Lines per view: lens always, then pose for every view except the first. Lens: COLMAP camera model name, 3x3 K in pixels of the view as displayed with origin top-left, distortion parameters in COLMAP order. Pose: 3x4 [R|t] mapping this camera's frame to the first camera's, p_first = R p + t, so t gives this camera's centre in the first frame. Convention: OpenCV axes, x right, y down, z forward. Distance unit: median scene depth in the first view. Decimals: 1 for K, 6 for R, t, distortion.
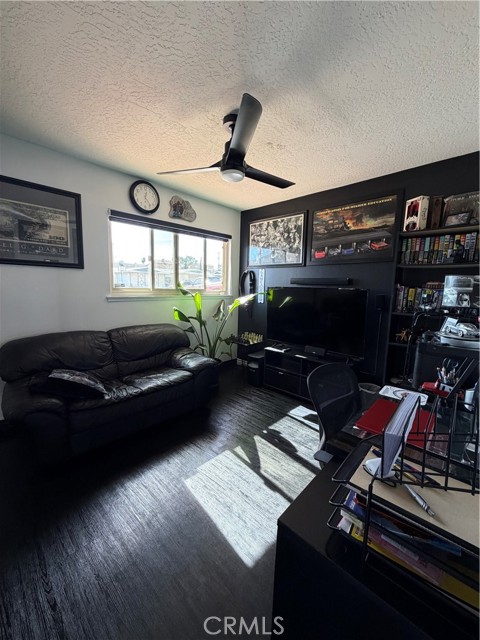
lens RADIAL K [[255.9, 0, 242.3], [0, 255.9, 318.6], [0, 0, 1]] dist [-0.002259, 0.000898]
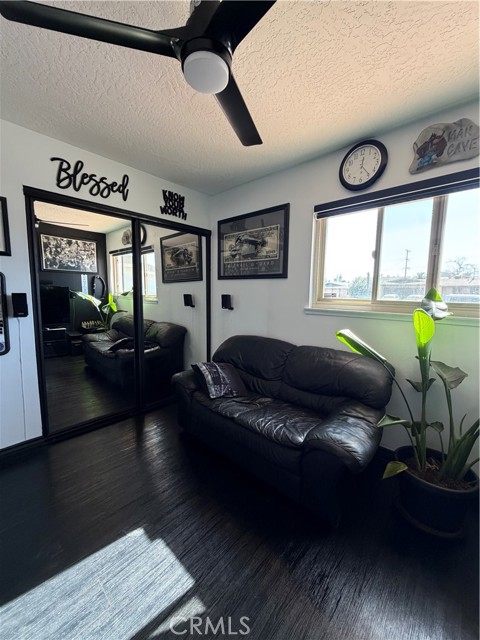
lens RADIAL K [[255.9, 0, 240.5], [0, 255.9, 317.9], [0, 0, 1]] dist [-0.002259, 0.000898]
pose [[0.013882, 0.090587, -0.995792, 0.330577], [-0.135897, 0.986818, 0.087876, -0.095108], [0.990626, 0.134105, 0.026009, 0.729788]]
